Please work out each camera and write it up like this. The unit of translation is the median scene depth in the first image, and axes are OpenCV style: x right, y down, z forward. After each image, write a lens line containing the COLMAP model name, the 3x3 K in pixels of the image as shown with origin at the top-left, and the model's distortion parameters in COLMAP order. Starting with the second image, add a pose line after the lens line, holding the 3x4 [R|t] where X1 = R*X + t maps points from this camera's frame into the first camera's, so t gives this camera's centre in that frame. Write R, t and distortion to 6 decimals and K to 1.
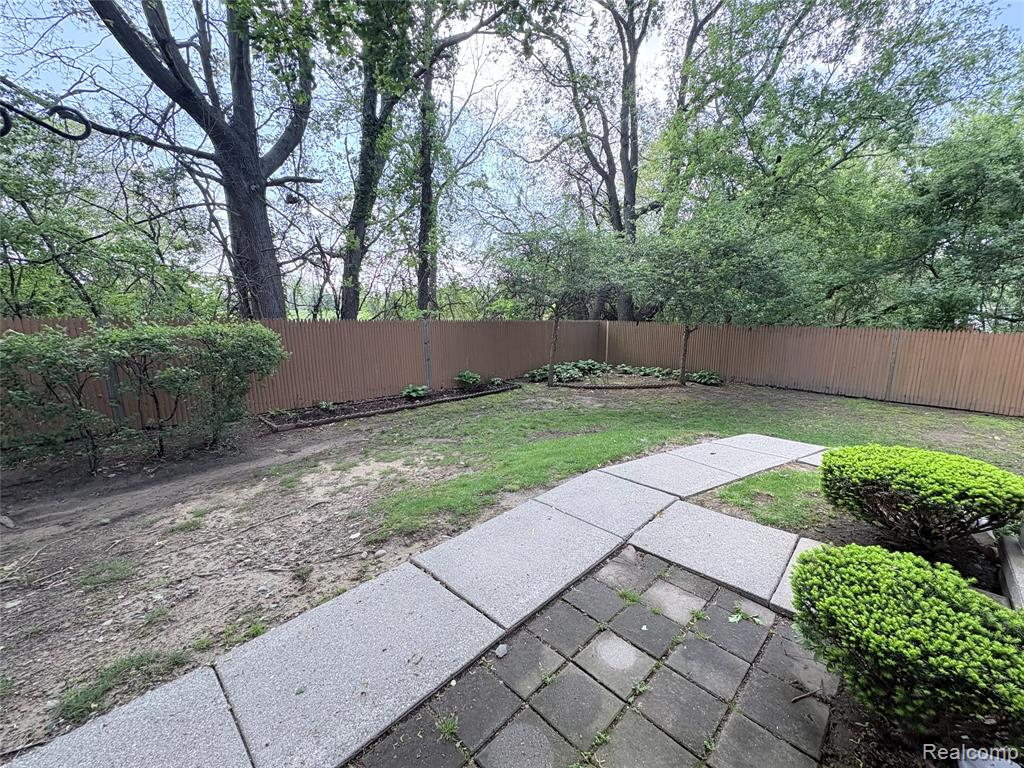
lens RADIAL K [[407.5, 0, 511.3], [0, 407.5, 383.1], [0, 0, 1]] dist [-0.000155, 0.000672]
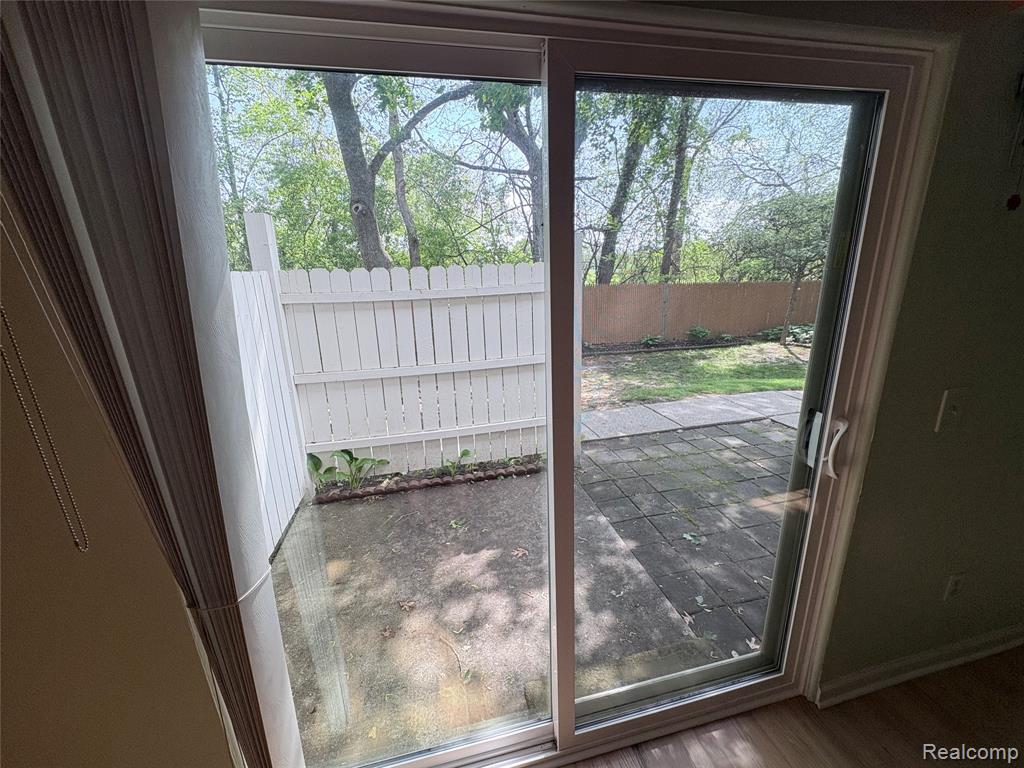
lens RADIAL K [[407.5, 0, 511.3], [0, 407.5, 383.1], [0, 0, 1]] dist [-0.000155, 0.000672]
pose [[0.845239, 0.116065, -0.521633, 0.123008], [-0.064064, 0.991097, 0.116714, 0.053213], [0.530535, -0.065233, 0.845149, -0.534121]]
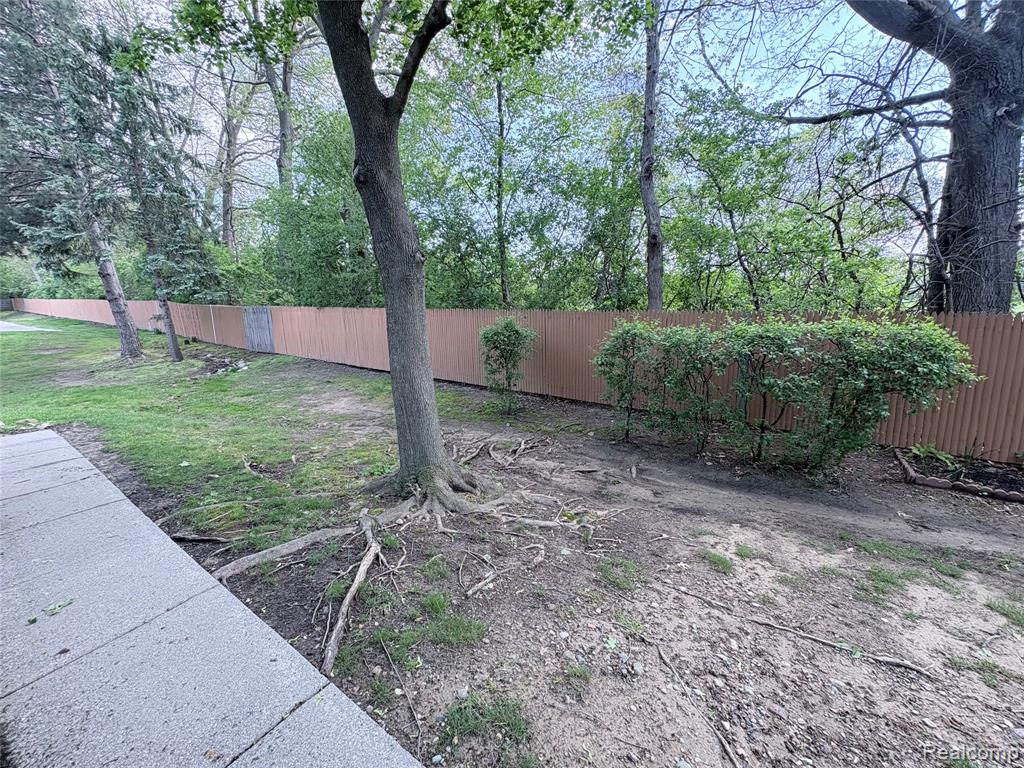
lens RADIAL K [[407.5, 0, 511.3], [0, 407.5, 383.1], [0, 0, 1]] dist [-0.000155, 0.000672]
pose [[0.161635, 0.170066, -0.972086, -0.075376], [-0.150924, 0.977711, 0.145955, -0.044848], [0.975241, 0.123120, 0.183700, 0.259963]]
